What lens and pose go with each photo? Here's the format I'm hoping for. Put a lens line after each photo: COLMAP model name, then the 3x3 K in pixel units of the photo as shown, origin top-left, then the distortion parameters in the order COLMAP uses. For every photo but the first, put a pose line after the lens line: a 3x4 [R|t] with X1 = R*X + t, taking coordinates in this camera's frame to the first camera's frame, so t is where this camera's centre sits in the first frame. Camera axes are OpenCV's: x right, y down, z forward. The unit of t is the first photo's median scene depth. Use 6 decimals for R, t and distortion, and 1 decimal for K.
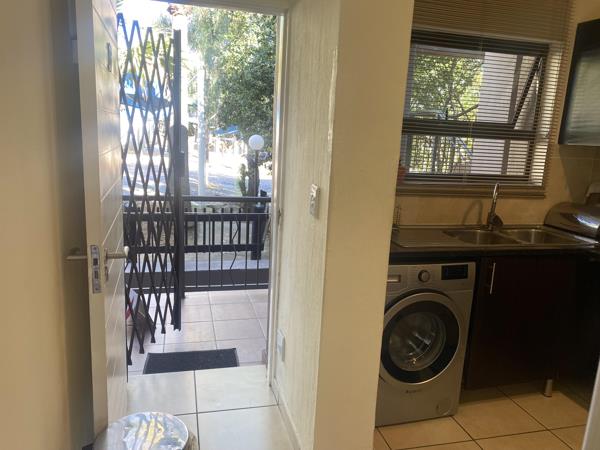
lens RADIAL K [[459.5, 0, 298.9], [0, 459.5, 223.7], [0, 0, 1]] dist [0.050046, -0.061521]
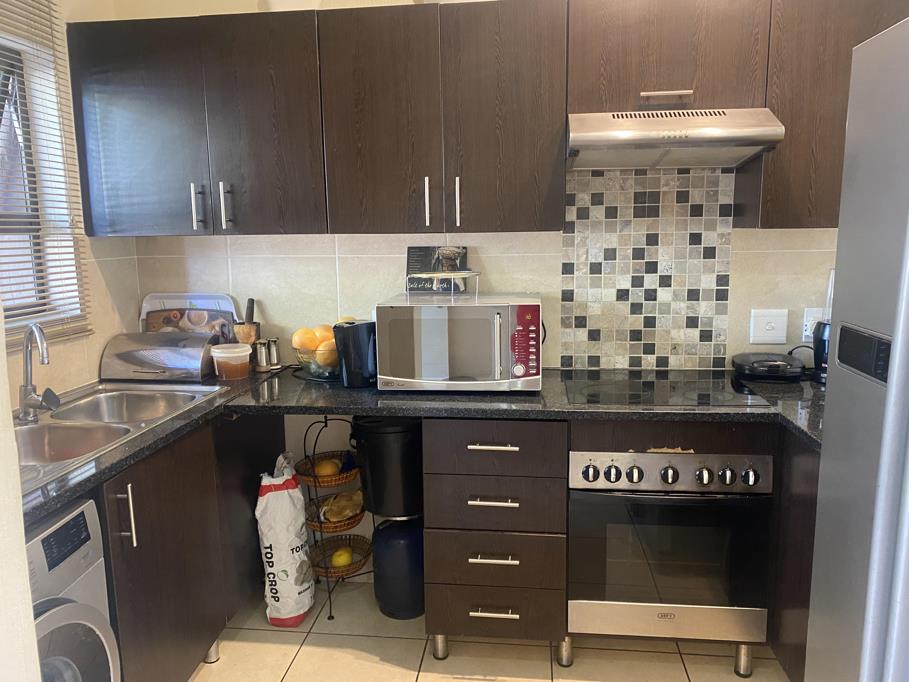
lens RADIAL K [[696.1, 0, 452.8], [0, 696.1, 339.1], [0, 0, 1]] dist [0.050046, -0.061521]
pose [[0.378045, -0.200517, 0.903811, -0.067524], [0.214933, 0.968598, 0.124988, -0.063812], [-0.900492, 0.147008, 0.409271, 0.277208]]
